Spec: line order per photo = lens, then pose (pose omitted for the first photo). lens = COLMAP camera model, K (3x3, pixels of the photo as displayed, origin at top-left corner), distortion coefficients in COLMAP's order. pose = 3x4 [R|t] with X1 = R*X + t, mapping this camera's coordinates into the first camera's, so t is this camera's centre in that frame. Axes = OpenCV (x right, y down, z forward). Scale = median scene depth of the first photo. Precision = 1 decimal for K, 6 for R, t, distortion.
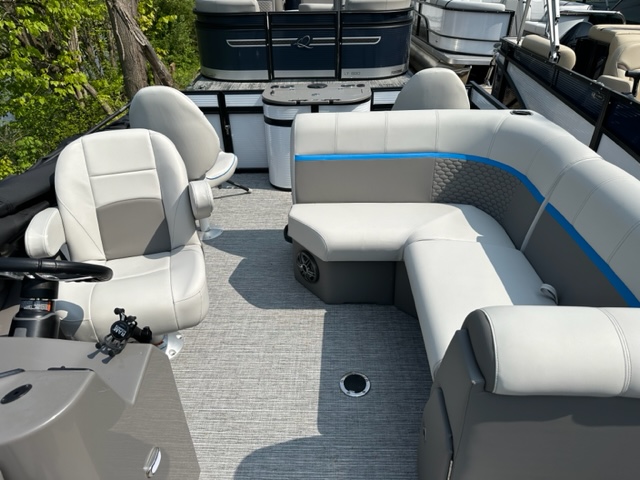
lens RADIAL K [[453.6, 0, 319.9], [0, 453.6, 245.7], [0, 0, 1]] dist [0.045501, -0.050029]
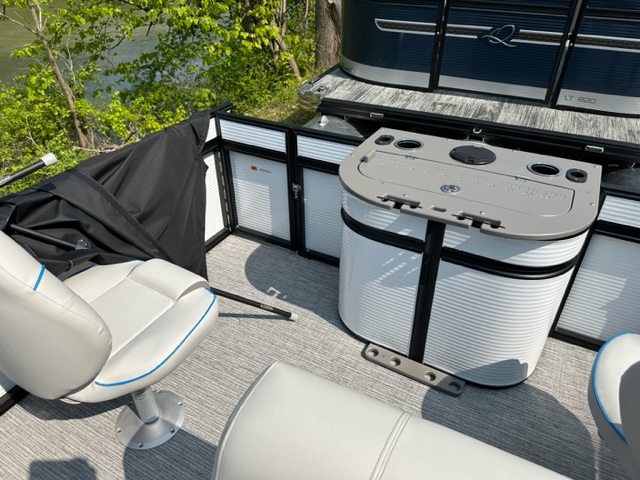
lens RADIAL K [[448.9, 0, 315.4], [0, 448.9, 242.3], [0, 0, 1]] dist [0.076220, -0.107957]
pose [[0.893407, 0.270456, -0.358716, 0.028834], [-0.240643, 0.962369, 0.126244, -0.201632], [0.379360, -0.026465, 0.924870, 0.361653]]
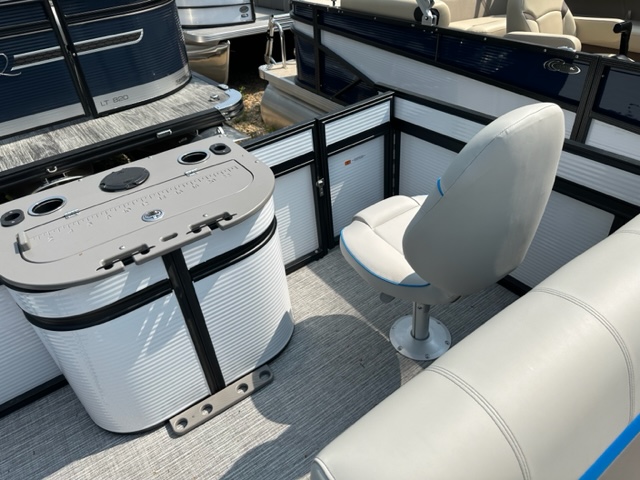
lens RADIAL K [[448.9, 0, 315.4], [0, 448.9, 242.3], [0, 0, 1]] dist [0.076220, -0.107957]
pose [[0.801147, -0.390468, 0.453539, -0.053611], [0.361222, 0.919718, 0.153742, -0.210634], [-0.477160, 0.040658, 0.877876, 0.390073]]
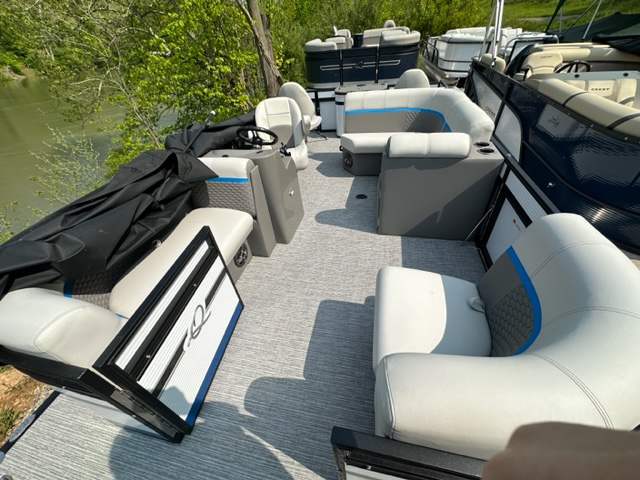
lens RADIAL K [[256.7, 0, 321.6], [0, 256.7, 242.8], [0, 0, 1]] dist [0.002141, 0.000411]
pose [[0.982283, 0.064677, -0.175890, 0.046380], [-0.036371, 0.986506, 0.159635, 0.120083], [0.183841, -0.150410, 0.971380, -0.187807]]
